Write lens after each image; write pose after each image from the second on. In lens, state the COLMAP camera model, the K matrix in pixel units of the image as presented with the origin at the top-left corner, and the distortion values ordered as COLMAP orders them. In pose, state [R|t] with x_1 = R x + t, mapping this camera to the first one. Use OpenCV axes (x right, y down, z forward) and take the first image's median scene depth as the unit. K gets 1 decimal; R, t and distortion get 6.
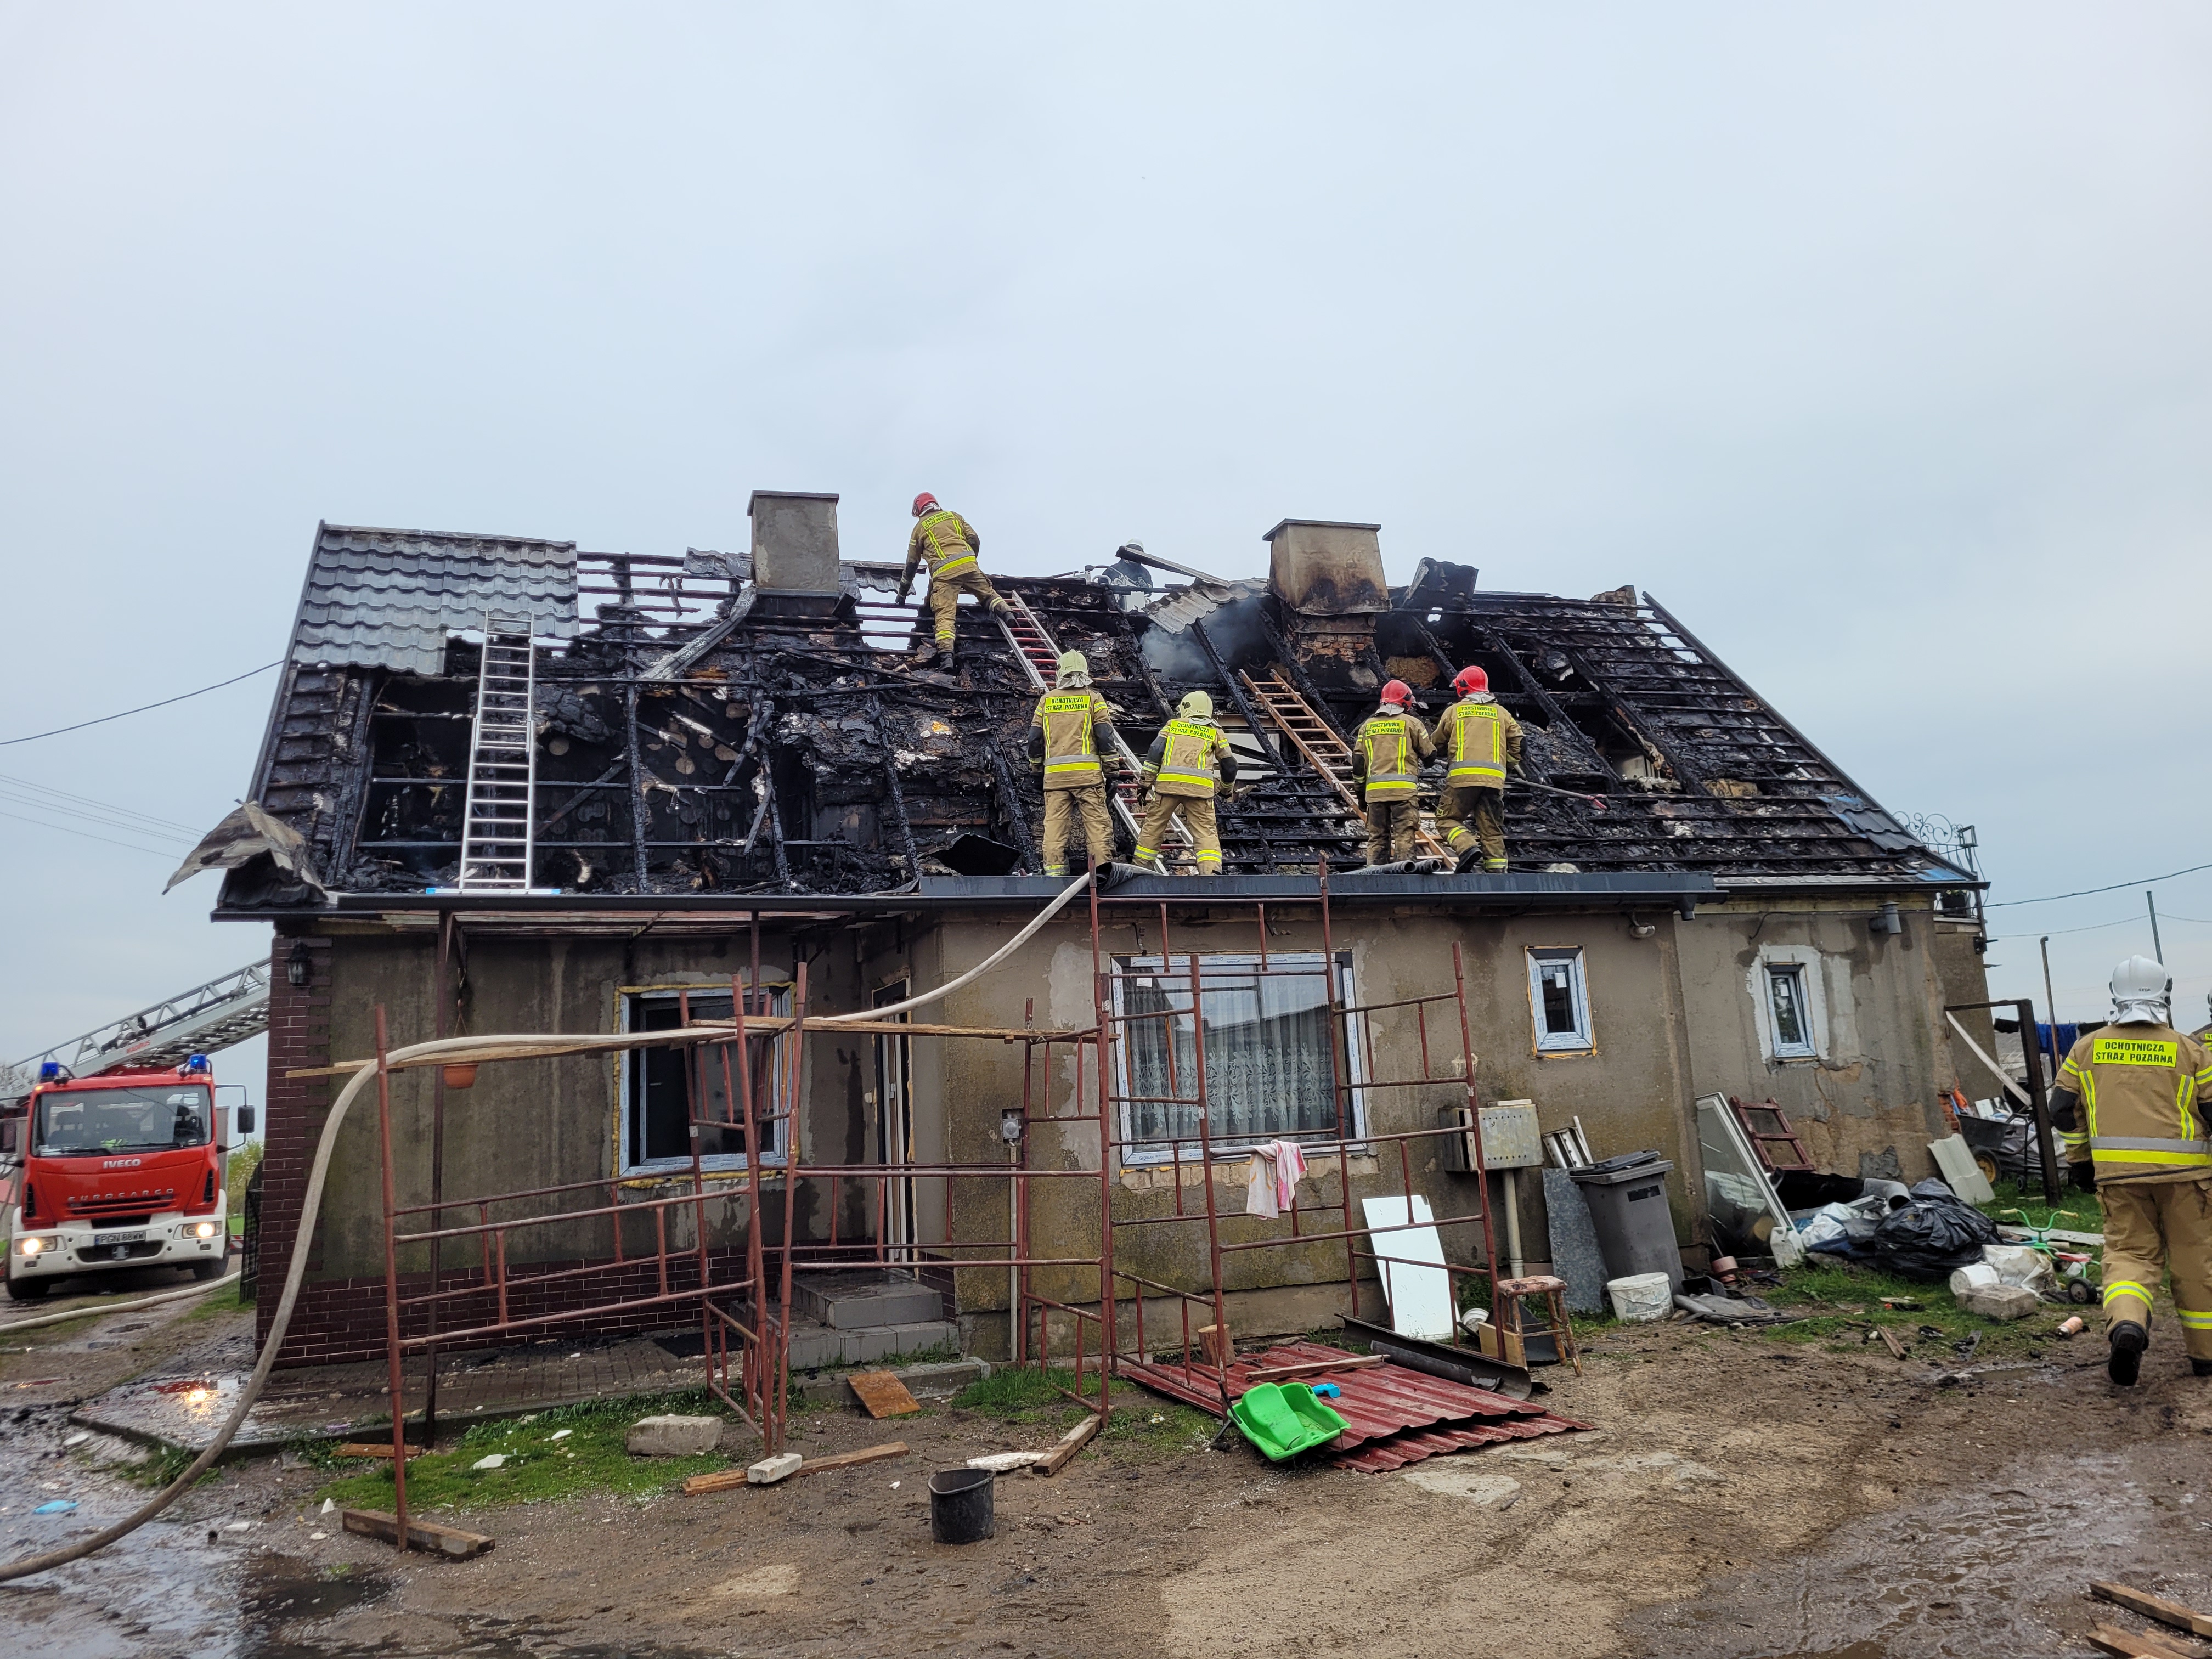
lens RADIAL K [[1664.6, 0, 1106.0], [0, 1664.6, 829.5], [0, 0, 1]] dist [0.002767, -0.014107]
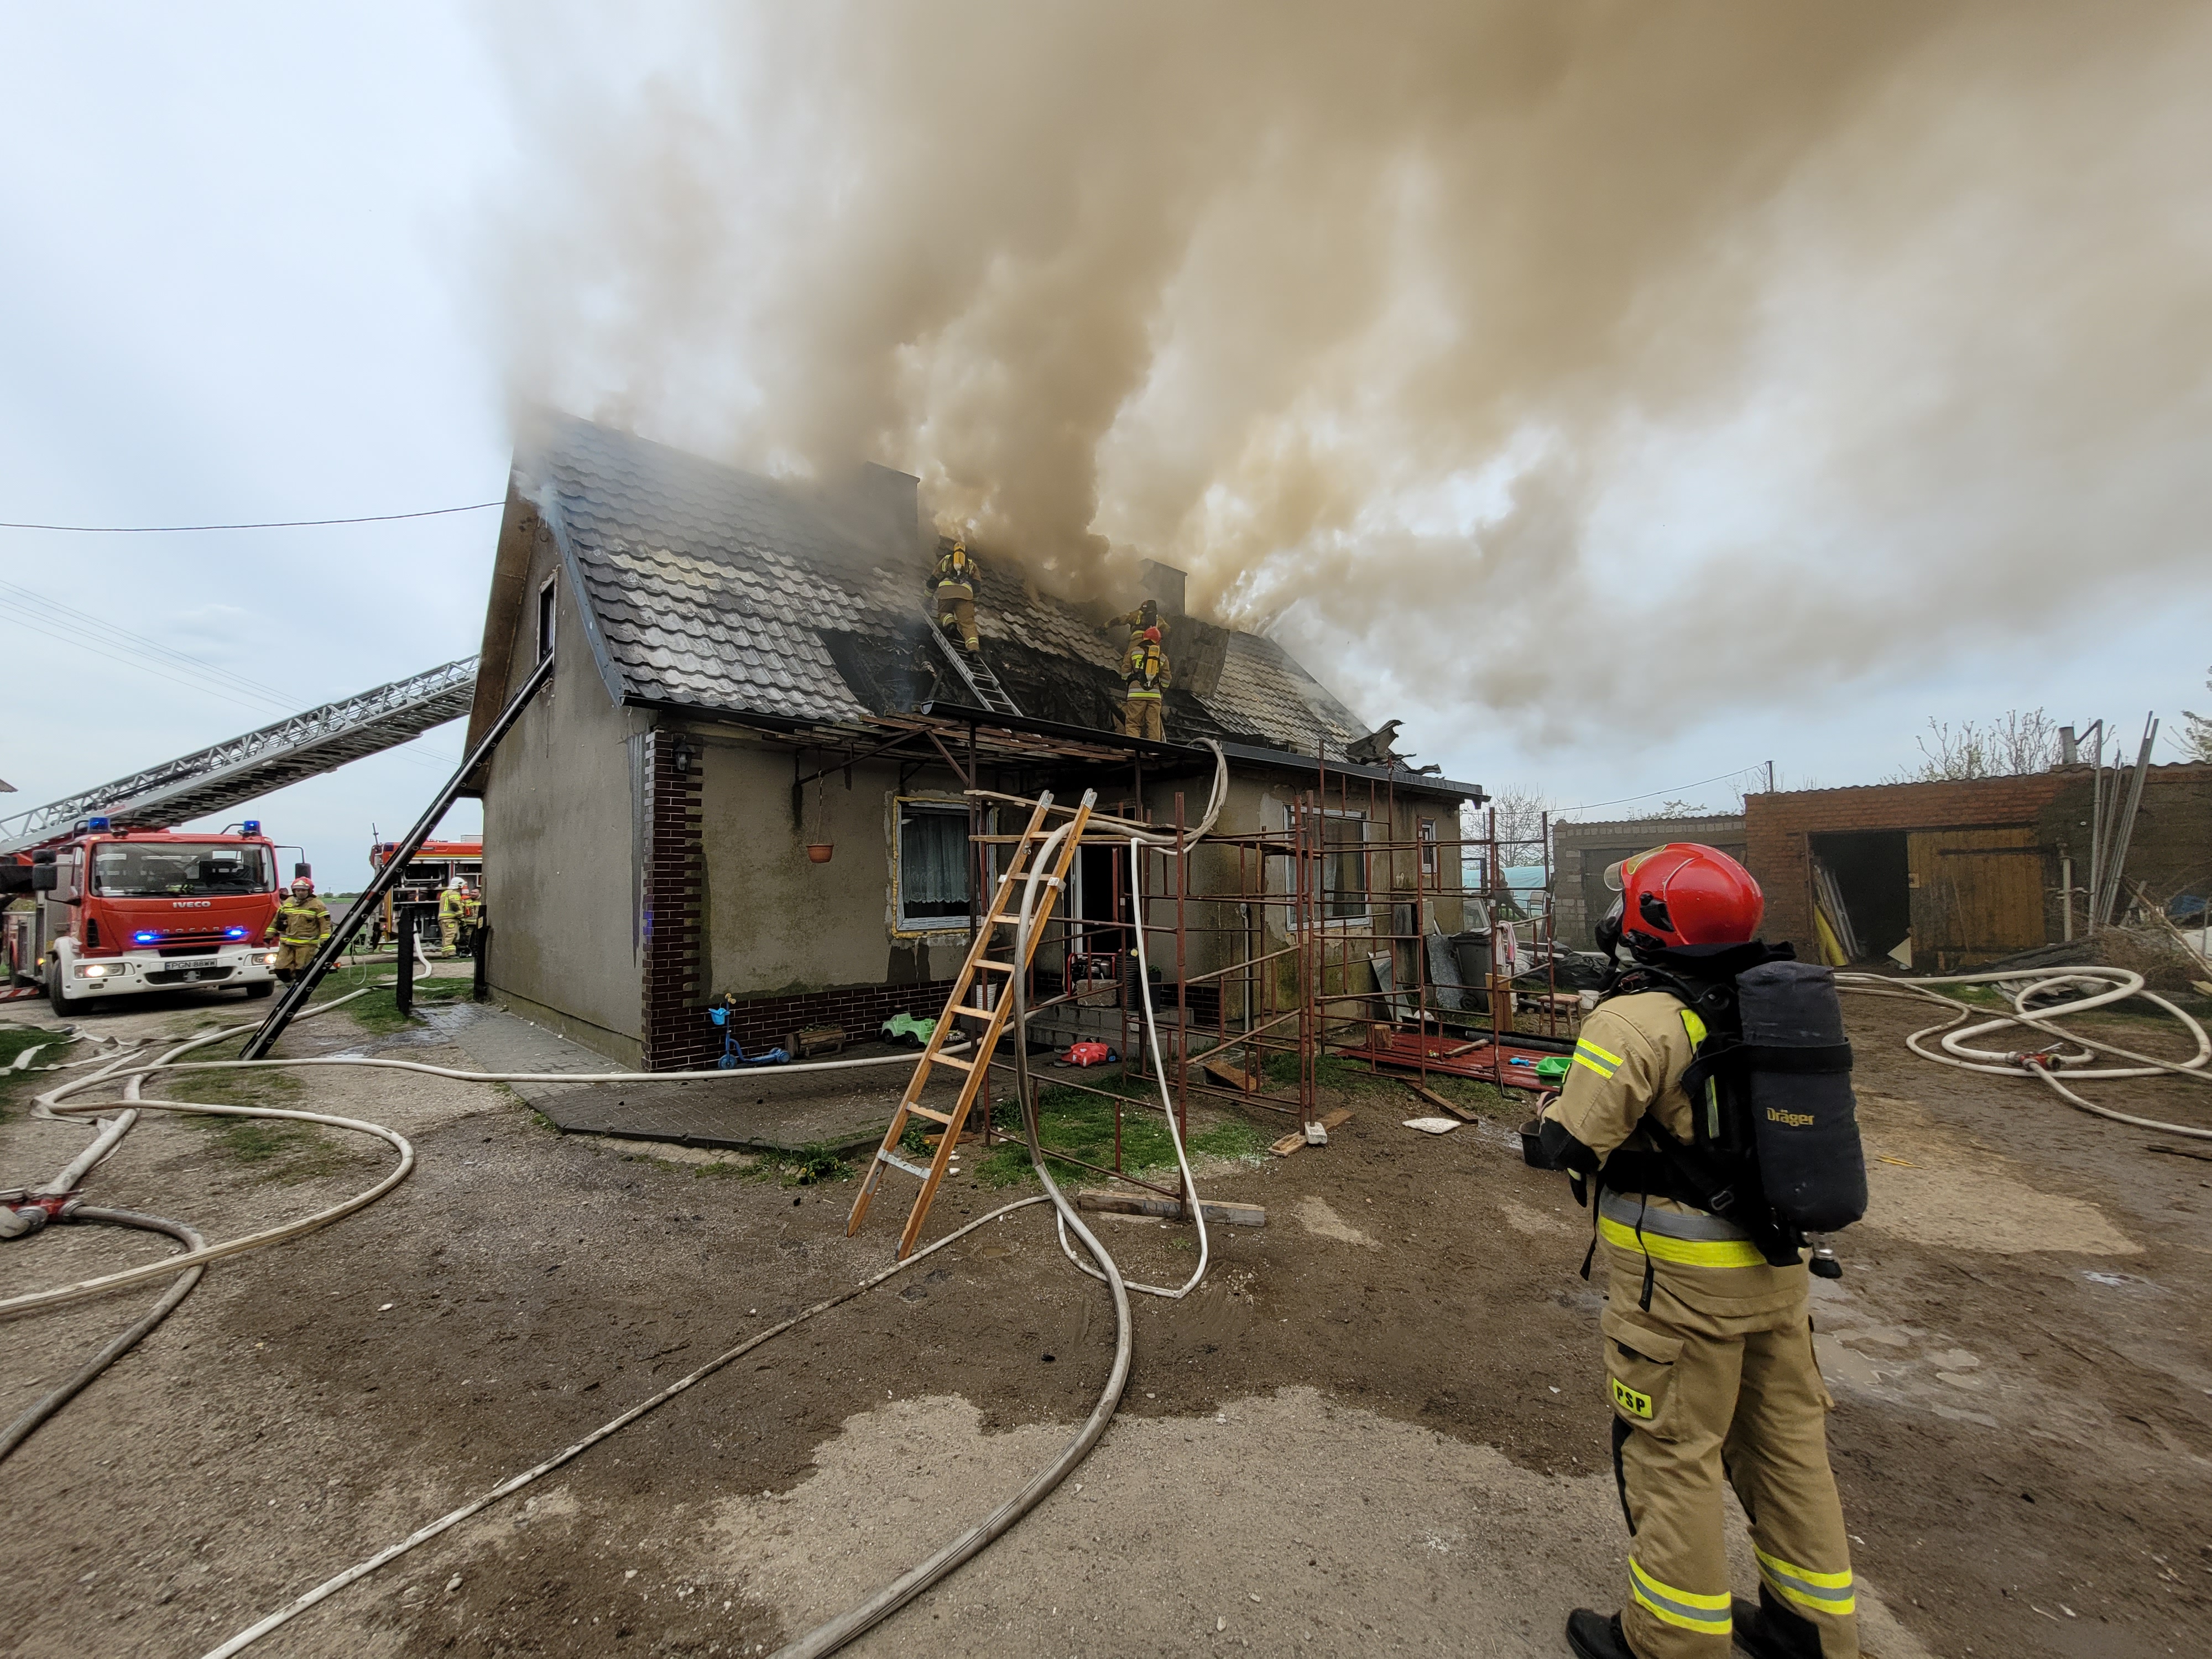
lens RADIAL K [[874.2, 0, 1032.2], [0, 874.2, 836.3], [0, 0, 1]] dist [0.001508, 0.000130]
pose [[0.904264, 0.068407, 0.421459, -0.537972], [-0.109157, 0.991318, 0.073302, 0.066091], [-0.412786, -0.112290, 0.903880, 0.304446]]
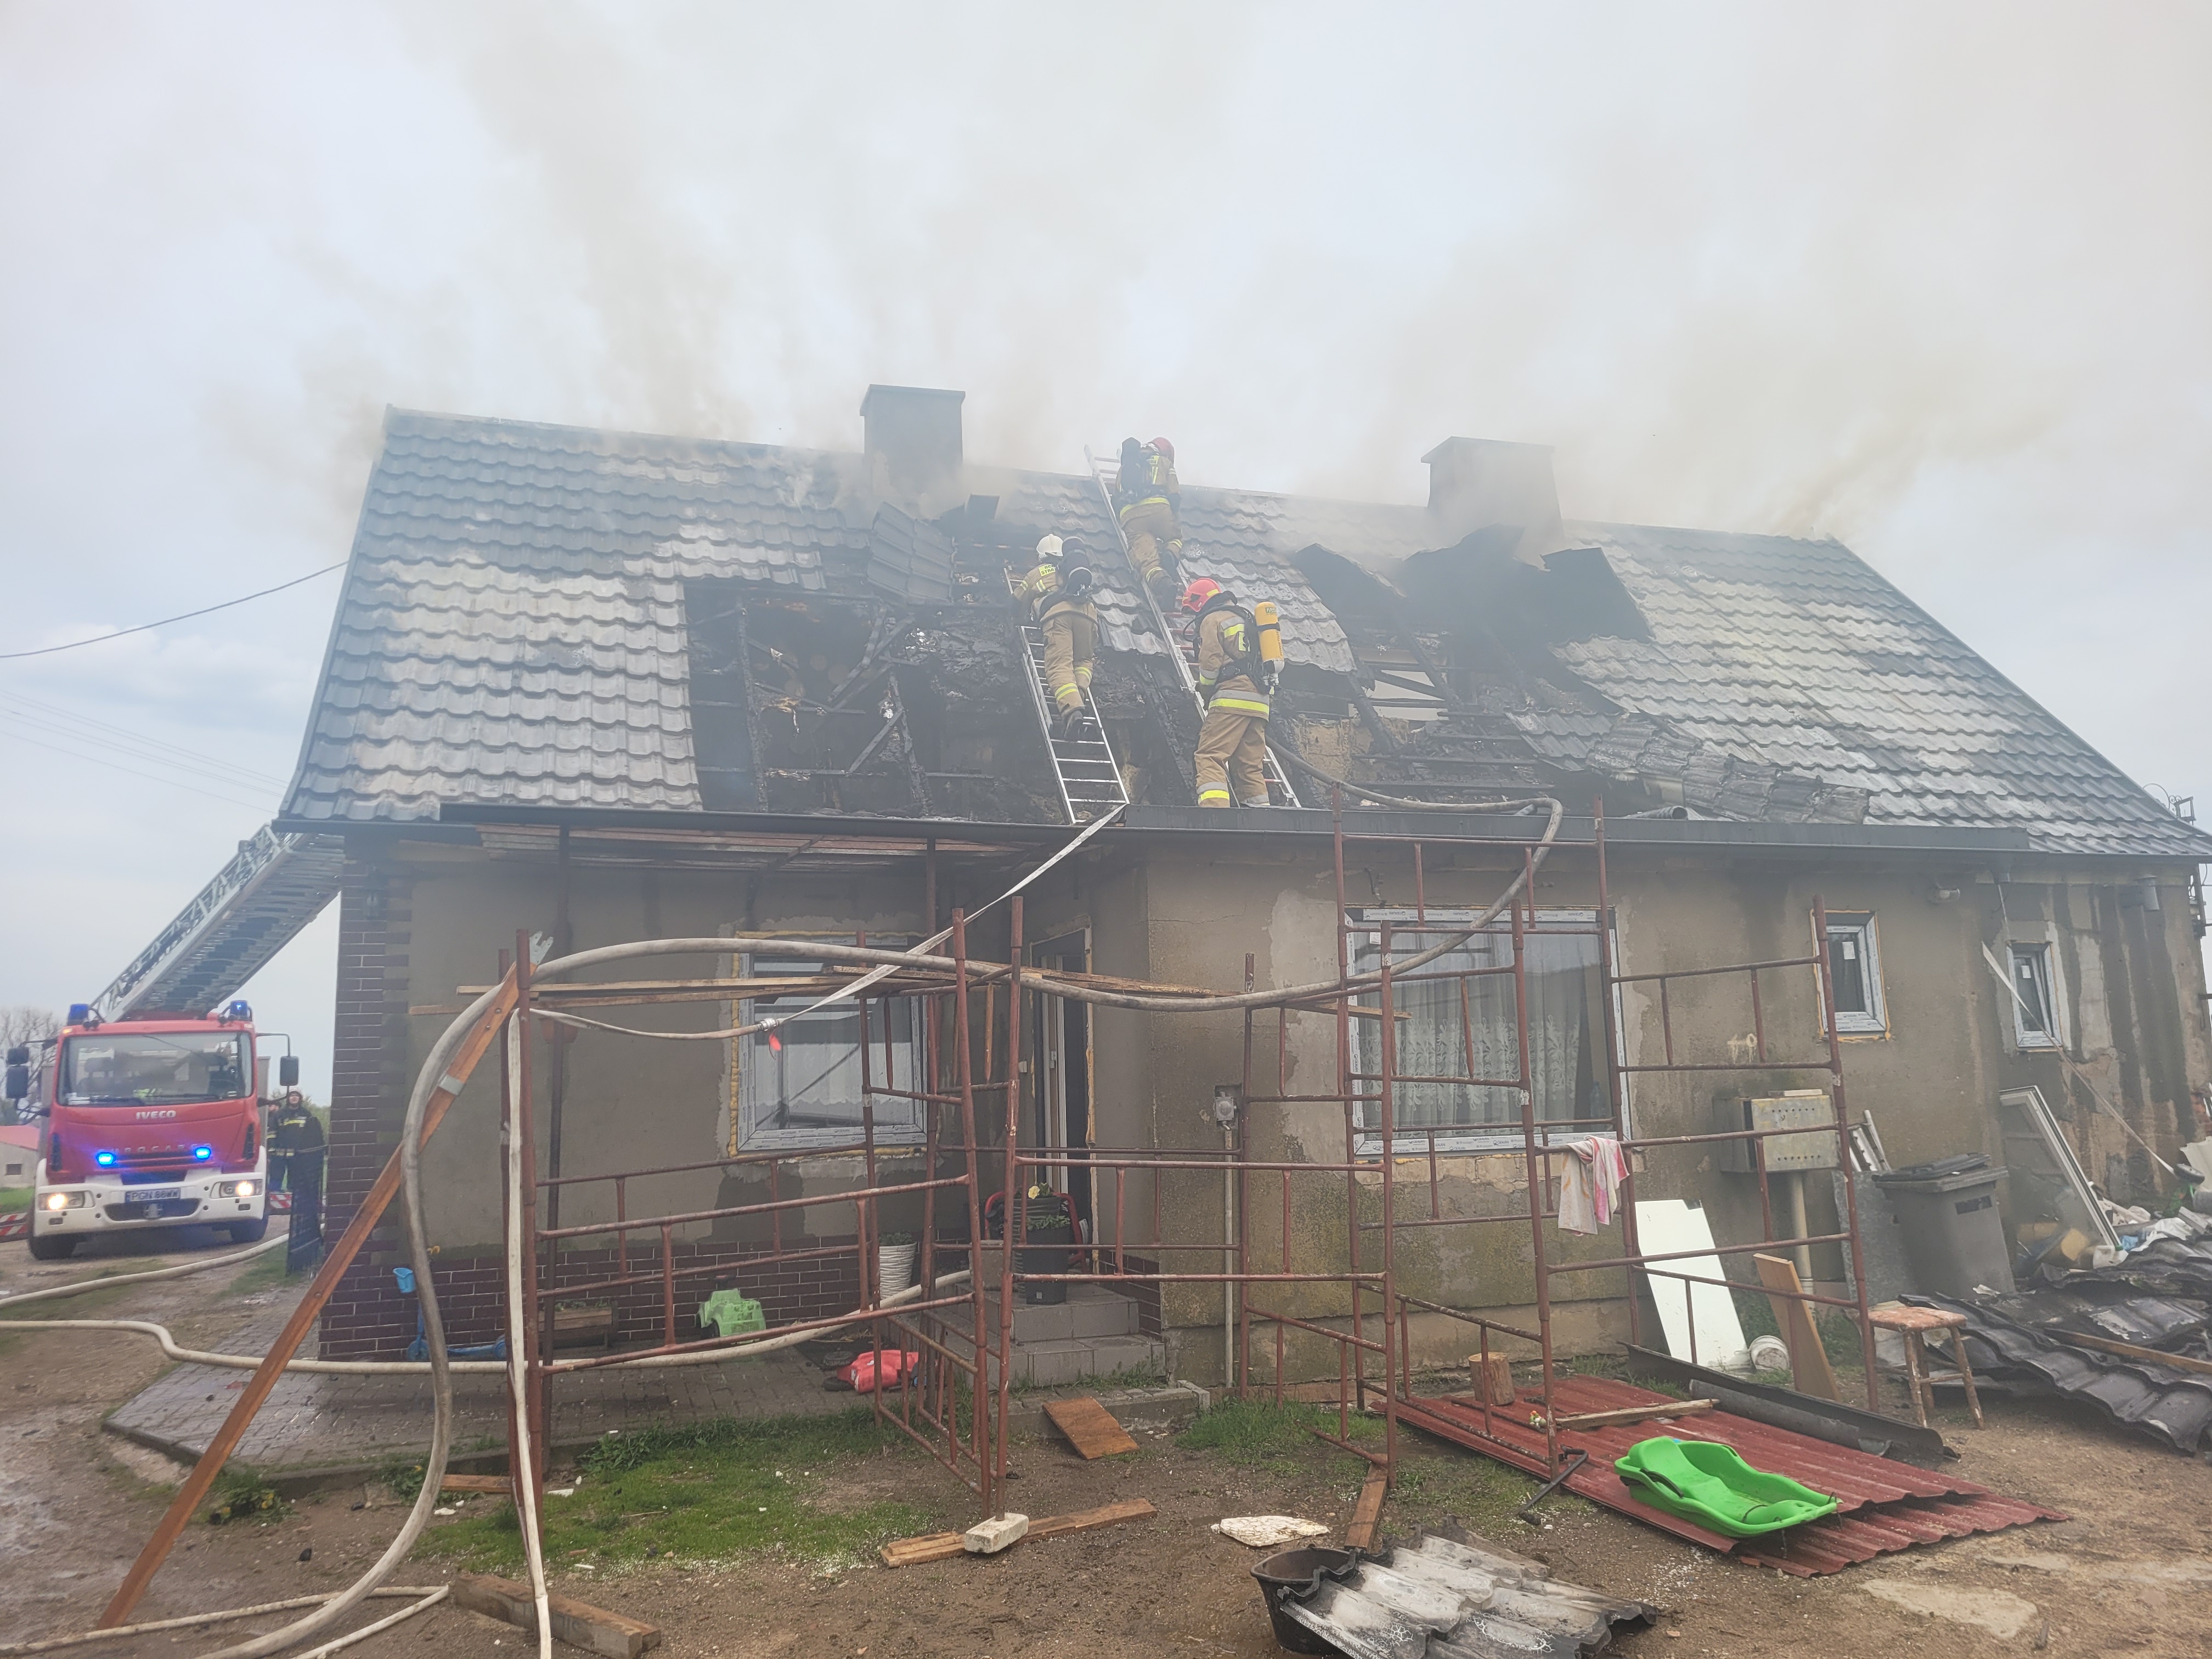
lens RADIAL K [[1662.0, 0, 1109.3], [0, 1662.0, 843.2], [0, 0, 1]] dist [-0.002067, -0.001730]
pose [[0.999655, 0.024749, -0.008758, -0.099879], [-0.024522, 0.999382, 0.025204, 0.023649], [0.009376, -0.024981, 0.999644, 0.149539]]
